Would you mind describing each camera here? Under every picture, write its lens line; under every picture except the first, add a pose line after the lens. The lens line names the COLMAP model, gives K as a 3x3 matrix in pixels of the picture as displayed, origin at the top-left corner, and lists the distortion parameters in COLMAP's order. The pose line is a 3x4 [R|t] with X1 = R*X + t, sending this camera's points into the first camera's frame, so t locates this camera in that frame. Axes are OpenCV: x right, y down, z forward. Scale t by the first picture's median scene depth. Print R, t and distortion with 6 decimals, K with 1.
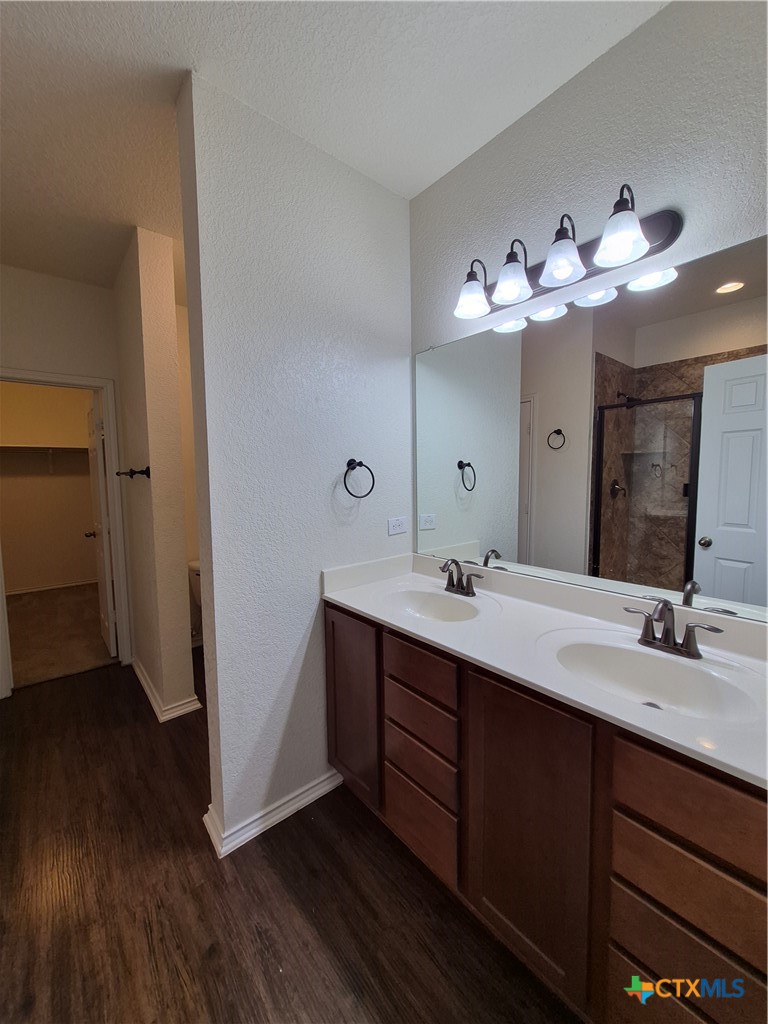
lens RADIAL K [[407.4, 0, 381.7], [0, 407.4, 502.1], [0, 0, 1]] dist [0.013185, -0.000121]
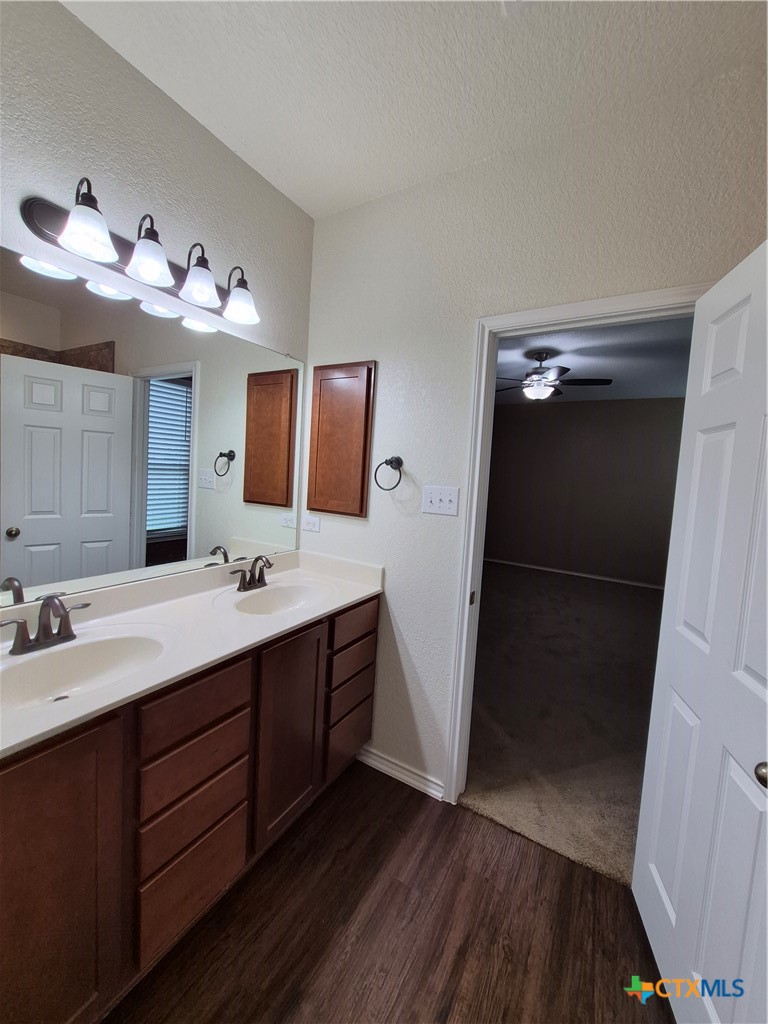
lens RADIAL K [[400.0, 0, 389.4], [0, 400.0, 504.3], [0, 0, 1]] dist [-0.000045, -0.000144]
pose [[-0.331276, -0.074863, 0.940559, -0.856663], [0.024282, 0.995841, 0.087815, -0.078043], [-0.943221, 0.051930, -0.328080, 0.947429]]
